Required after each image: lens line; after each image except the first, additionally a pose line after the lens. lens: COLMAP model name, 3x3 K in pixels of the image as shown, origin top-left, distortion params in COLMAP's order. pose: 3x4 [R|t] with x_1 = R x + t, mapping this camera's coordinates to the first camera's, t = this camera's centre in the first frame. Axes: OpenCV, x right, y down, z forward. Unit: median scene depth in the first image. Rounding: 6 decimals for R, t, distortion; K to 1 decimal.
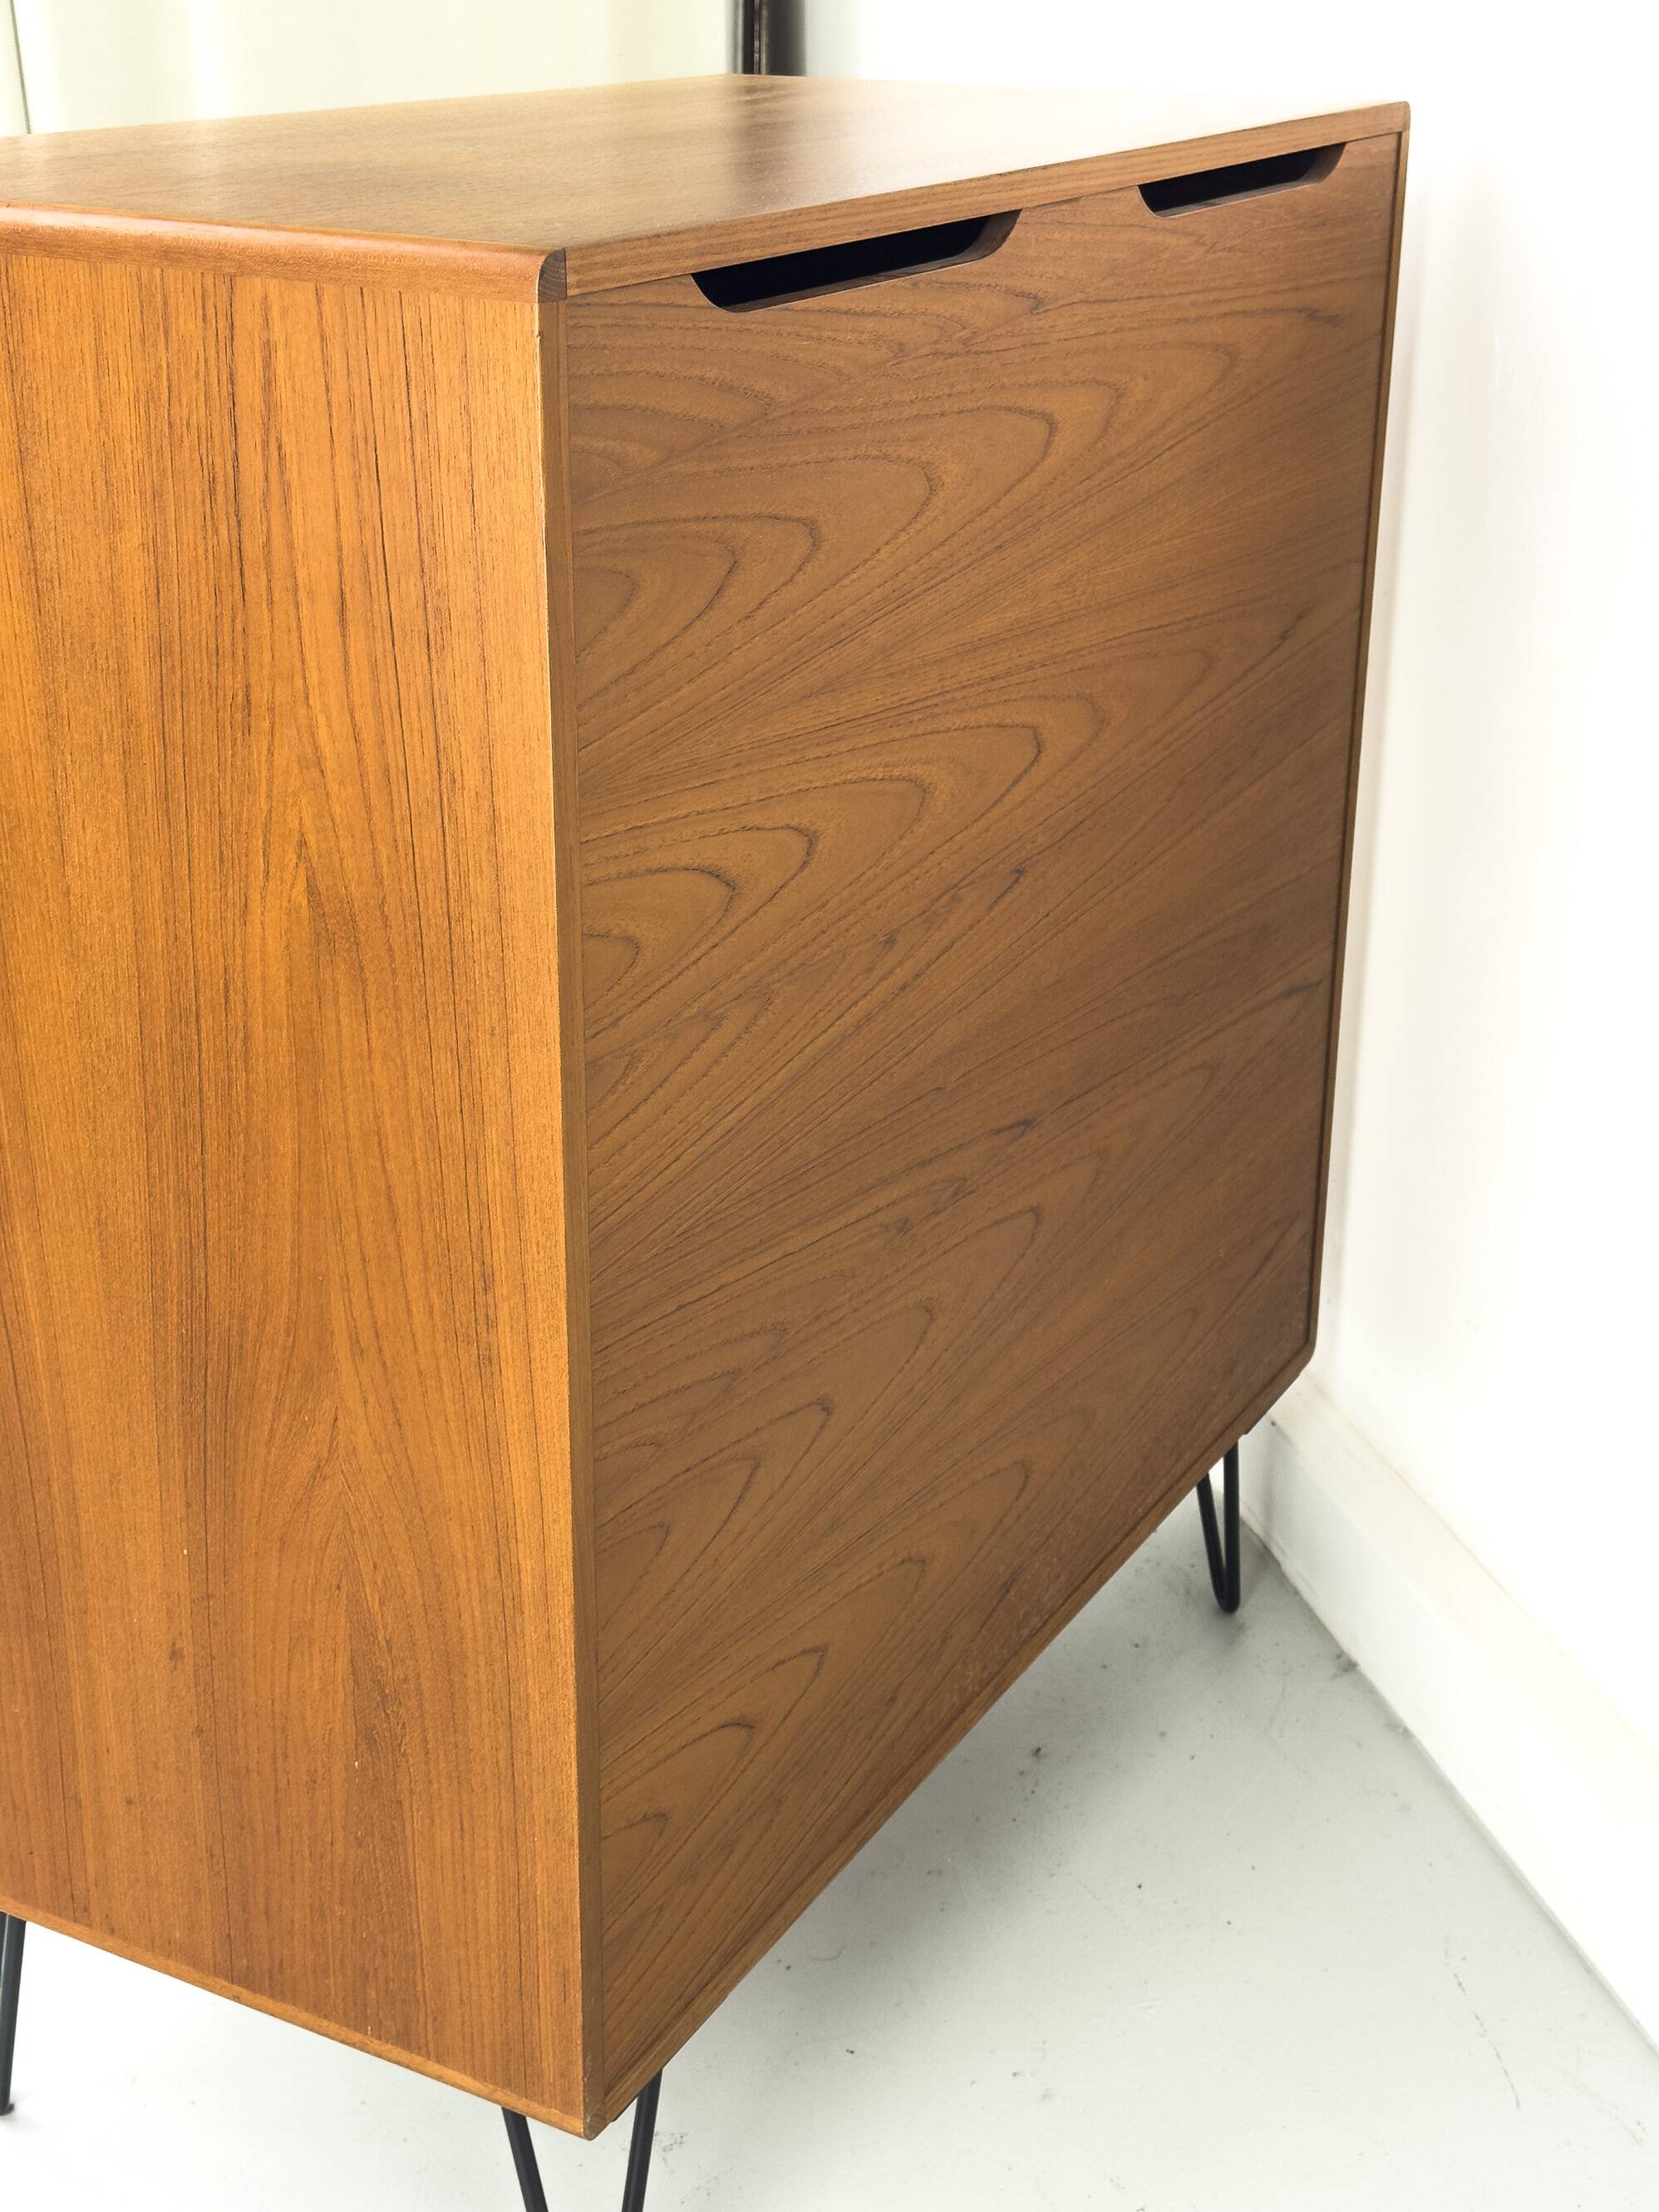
lens RADIAL K [[3073.5, 0, 879.1], [0, 3073.5, 1091.2], [0, 0, 1]] dist [0.131356, 0.000000]
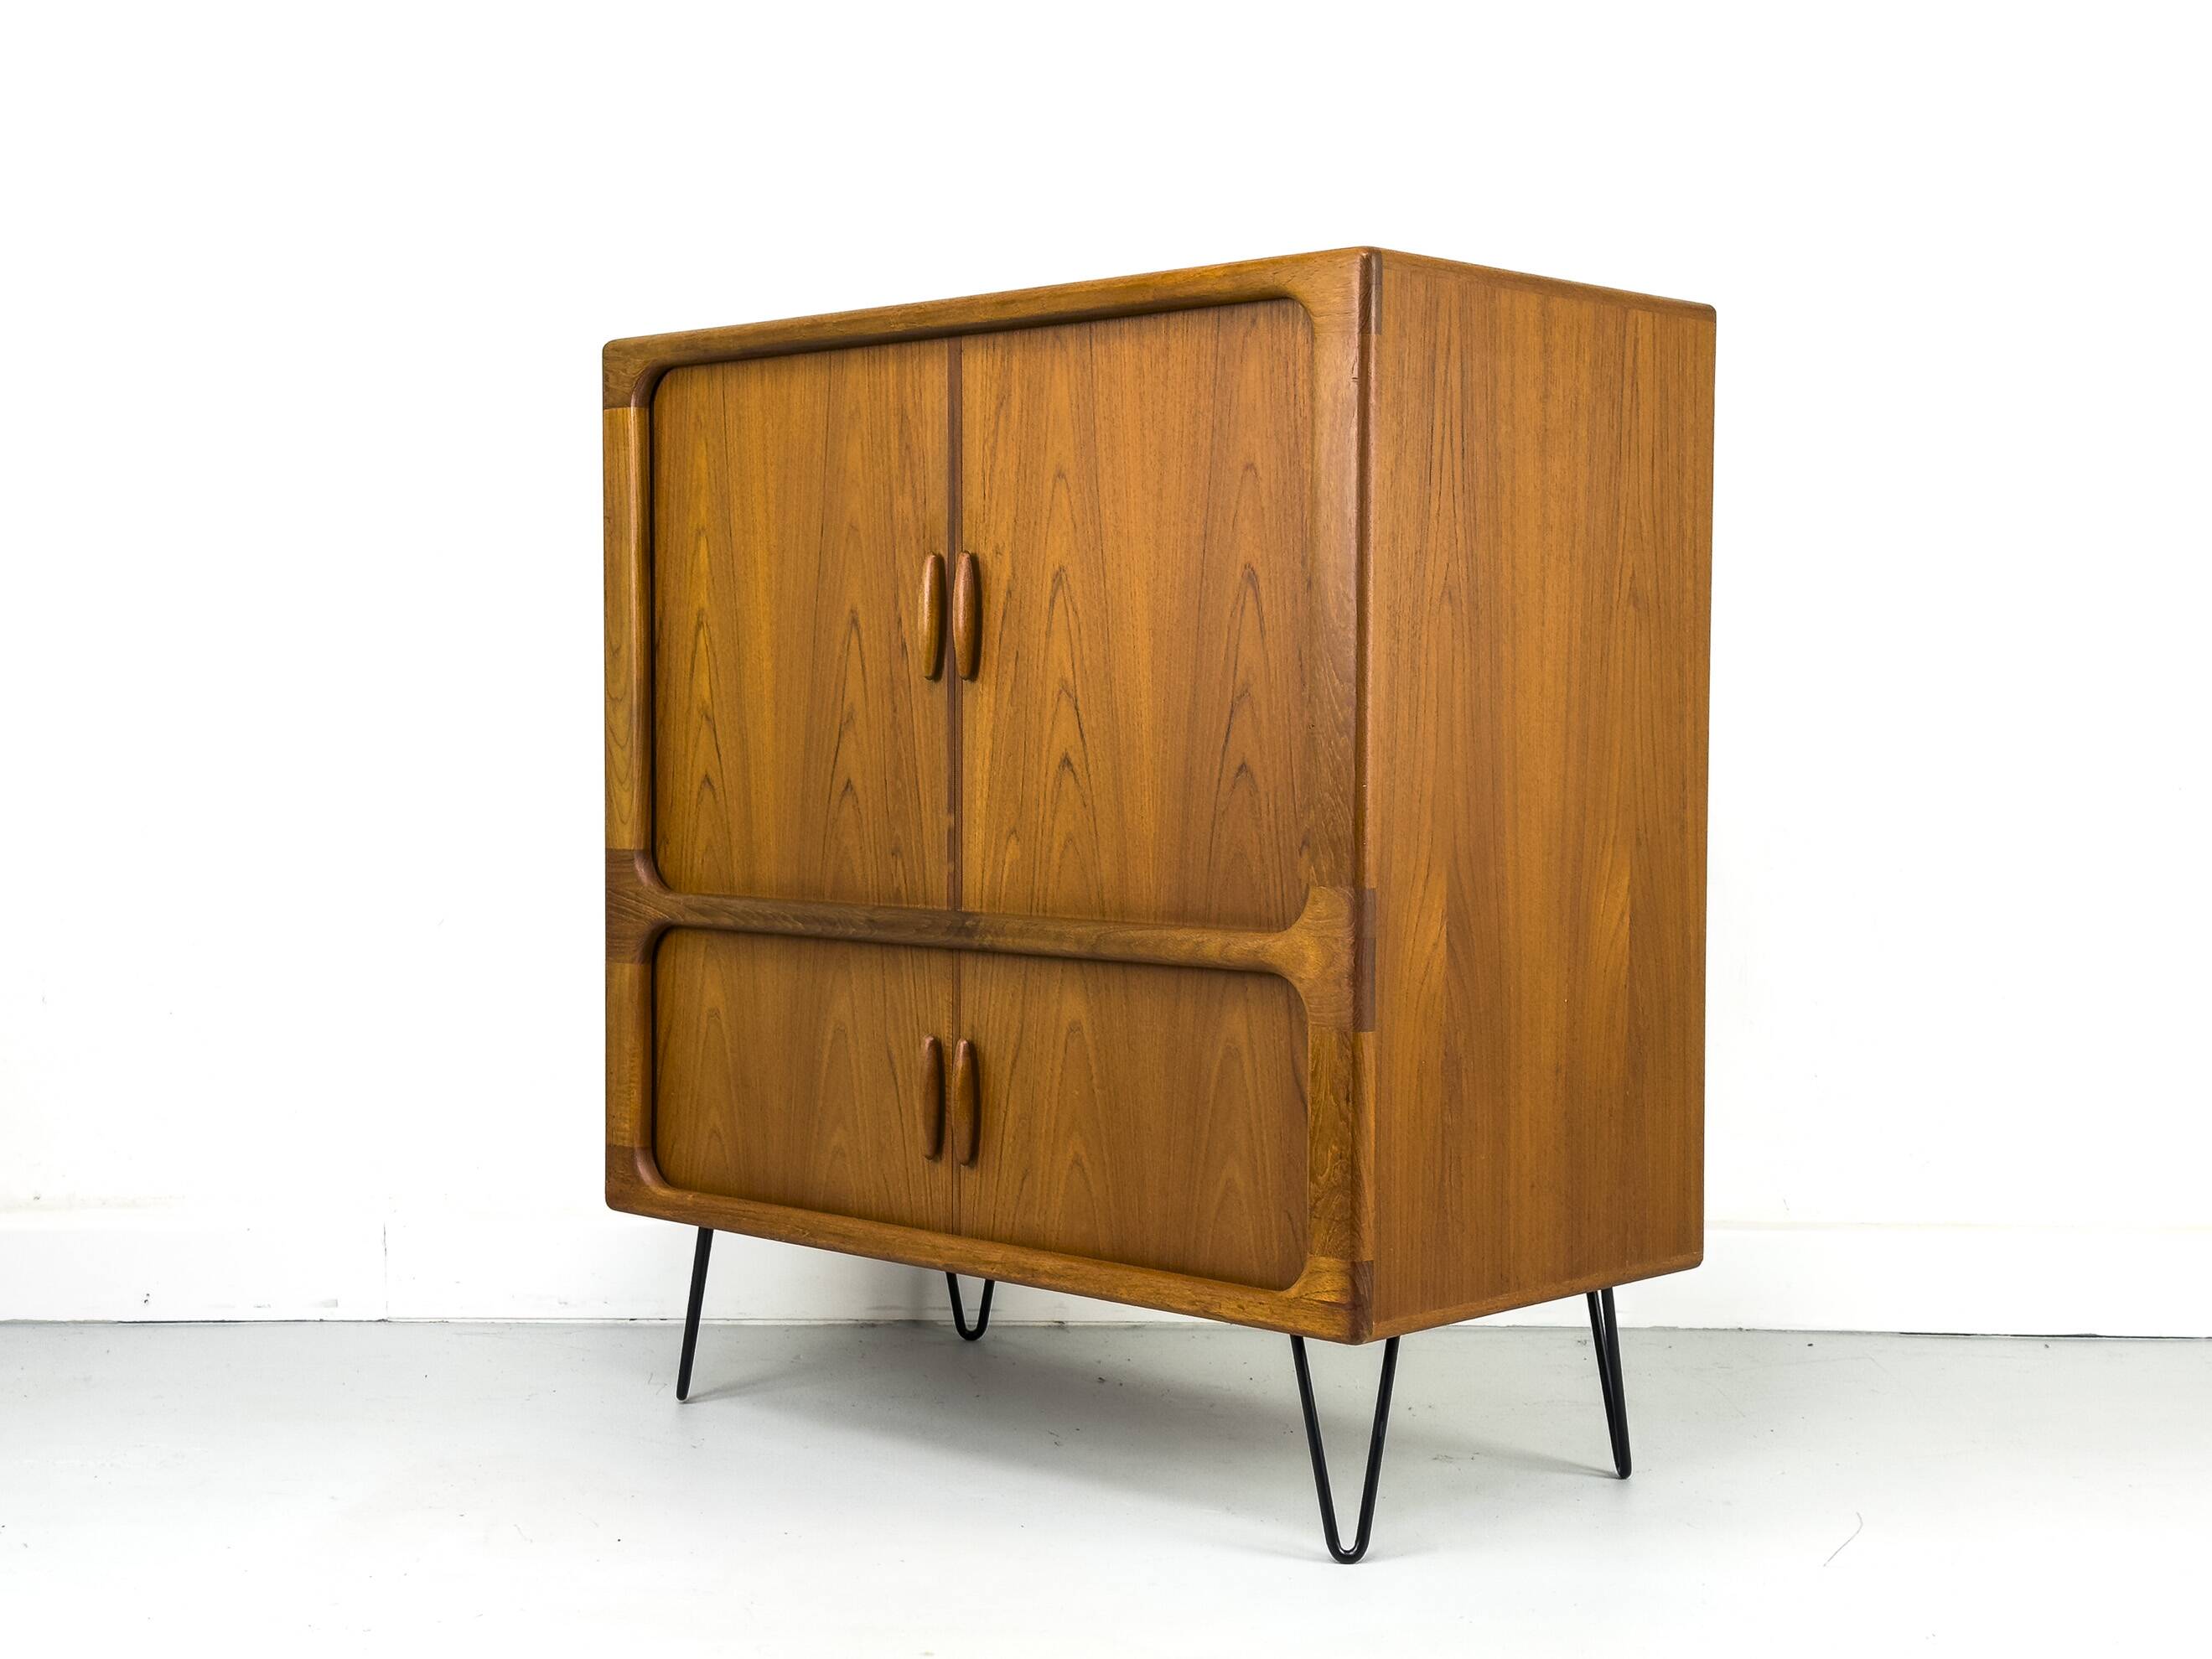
lens RADIAL K [[3073.8, 0, 1060.4], [0, 3073.8, 821.3], [0, 0, 1]] dist [0.131356, 0.000000]
pose [[0.269614, -0.050307, 0.961654, -2.081218], [0.350965, 0.935080, -0.049481, 0.037800], [-0.896734, 0.350848, 0.269766, 0.765496]]
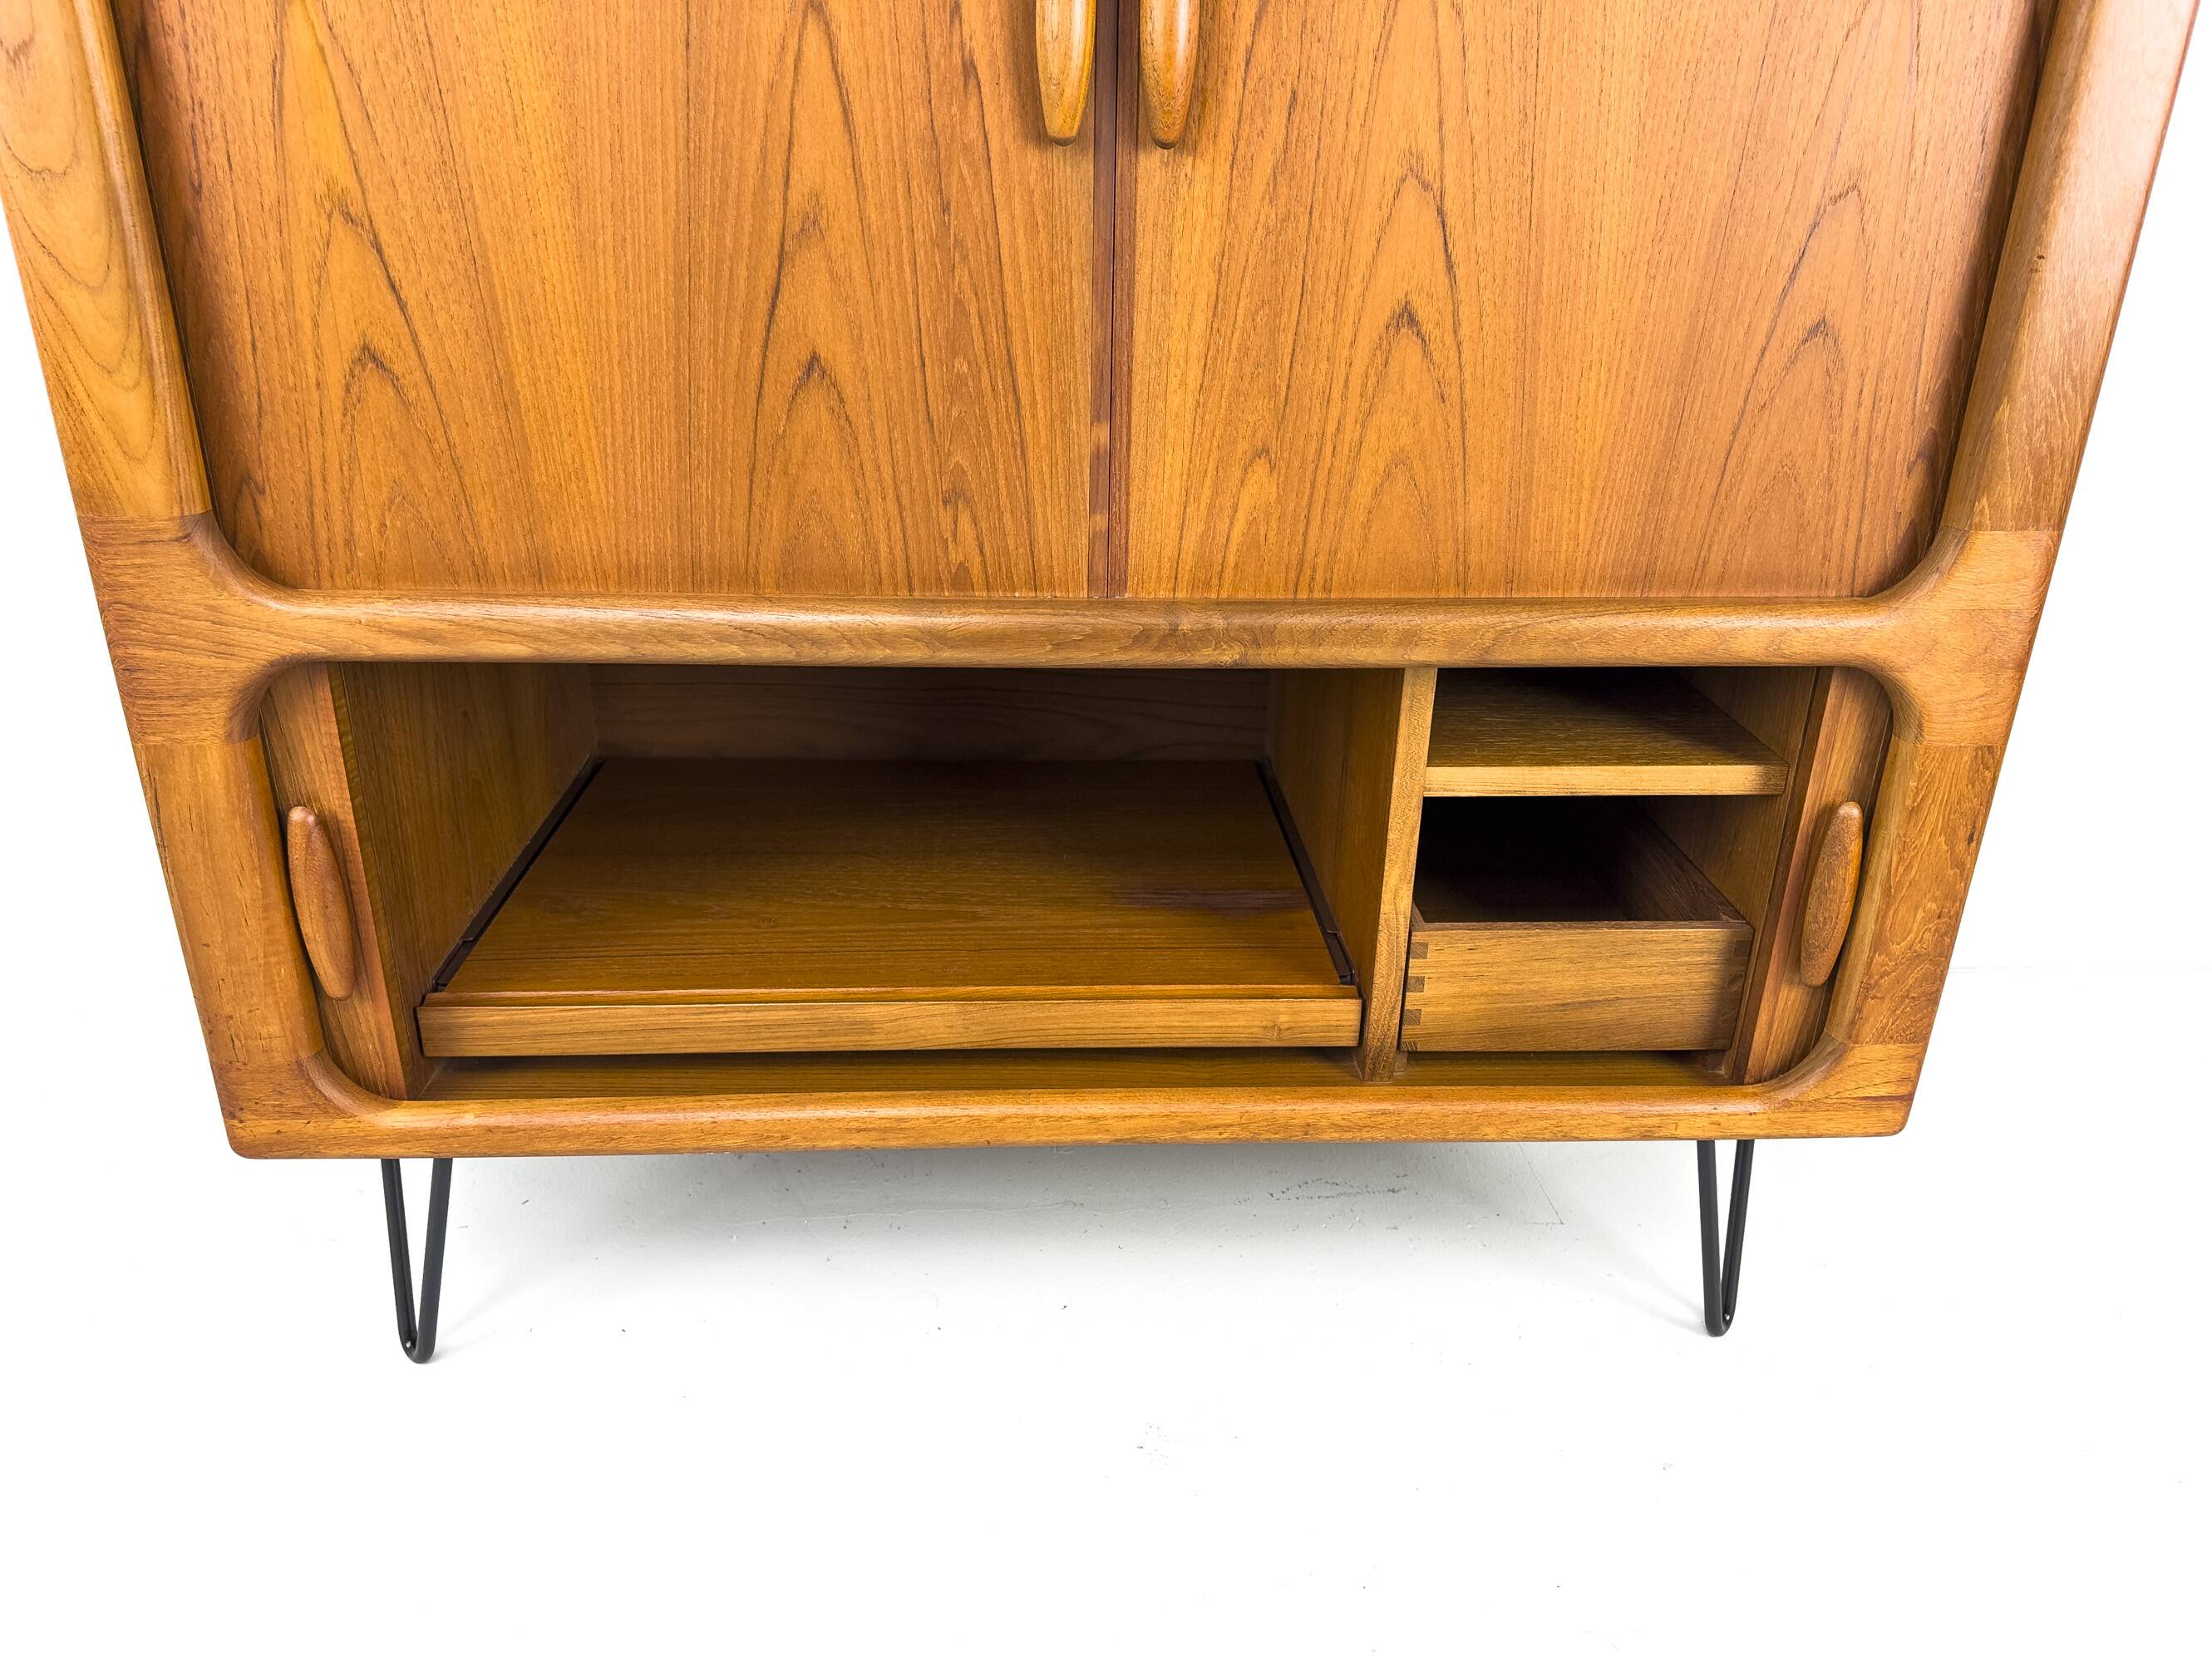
lens RADIAL K [[1577.5, 0, 1109.2], [0, 1577.5, 849.1], [0, 0, 1]] dist [0.078741, -0.110196]
pose [[-0.516326, -0.366781, 0.773873, -0.700659], [0.285124, 0.778466, 0.559192, -0.276577], [-0.807534, 0.509375, -0.297364, 1.586039]]
